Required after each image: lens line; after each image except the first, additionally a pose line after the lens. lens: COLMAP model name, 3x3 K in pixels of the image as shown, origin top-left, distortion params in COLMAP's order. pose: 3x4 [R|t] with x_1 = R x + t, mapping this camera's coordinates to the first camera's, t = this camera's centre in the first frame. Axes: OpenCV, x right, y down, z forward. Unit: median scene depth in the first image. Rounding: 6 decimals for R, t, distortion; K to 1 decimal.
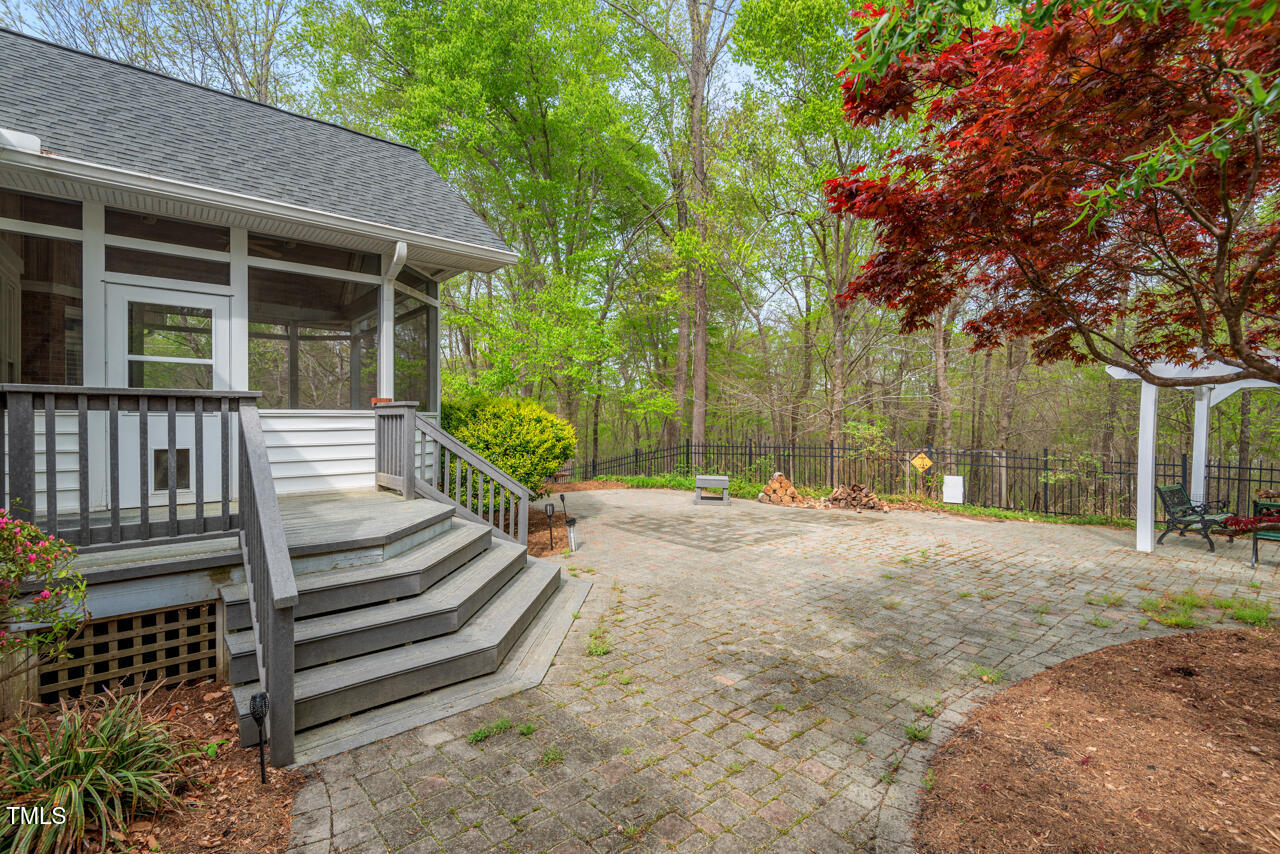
lens RADIAL K [[579.5, 0, 646.4], [0, 579.5, 434.2], [0, 0, 1]] dist [0.020481, -0.010226]
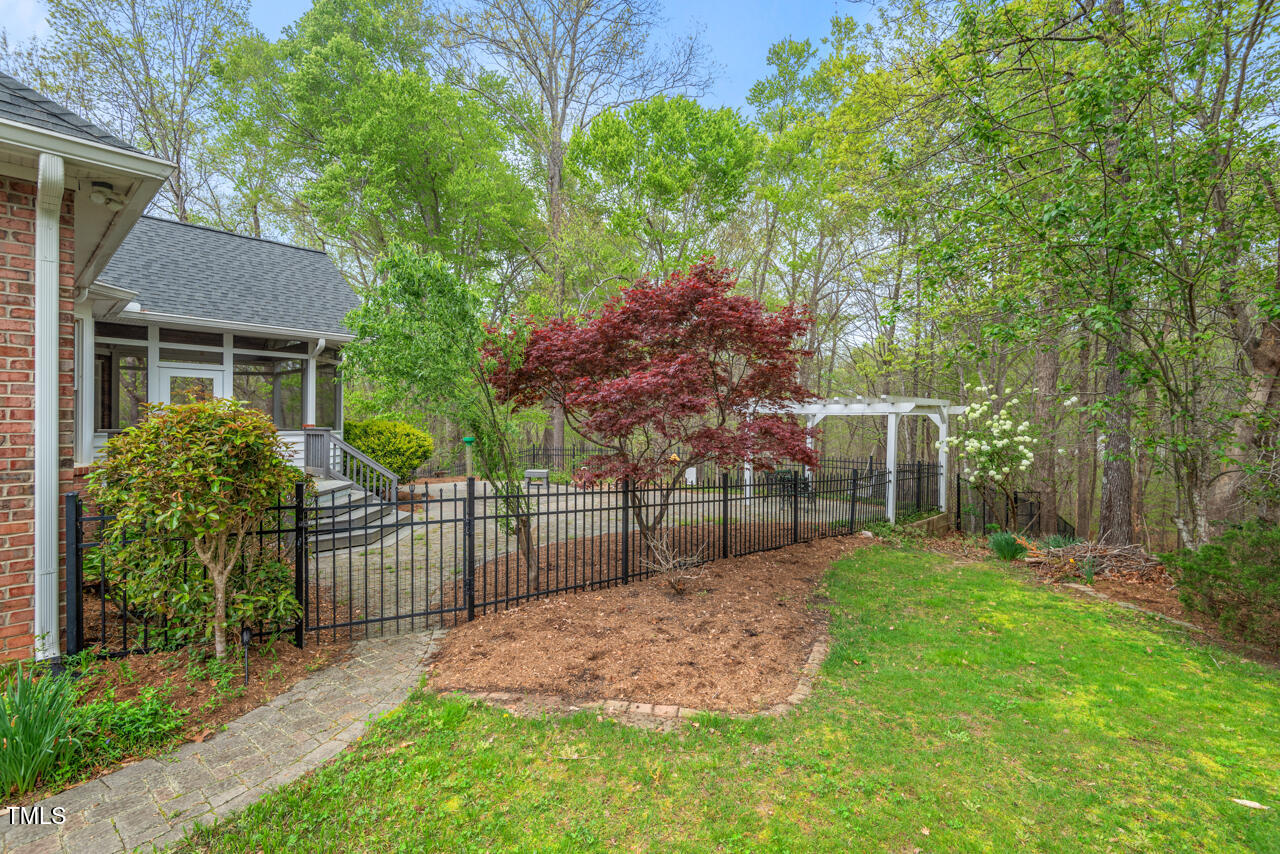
lens RADIAL K [[579.5, 0, 640.0], [0, 579.5, 425.6], [0, 0, 1]] dist [0.020481, -0.010226]
pose [[0.990442, -0.002903, 0.137900, 0.288791], [0.005960, 0.999745, -0.021761, -0.013630], [-0.137802, 0.022374, 0.990207, -0.866487]]
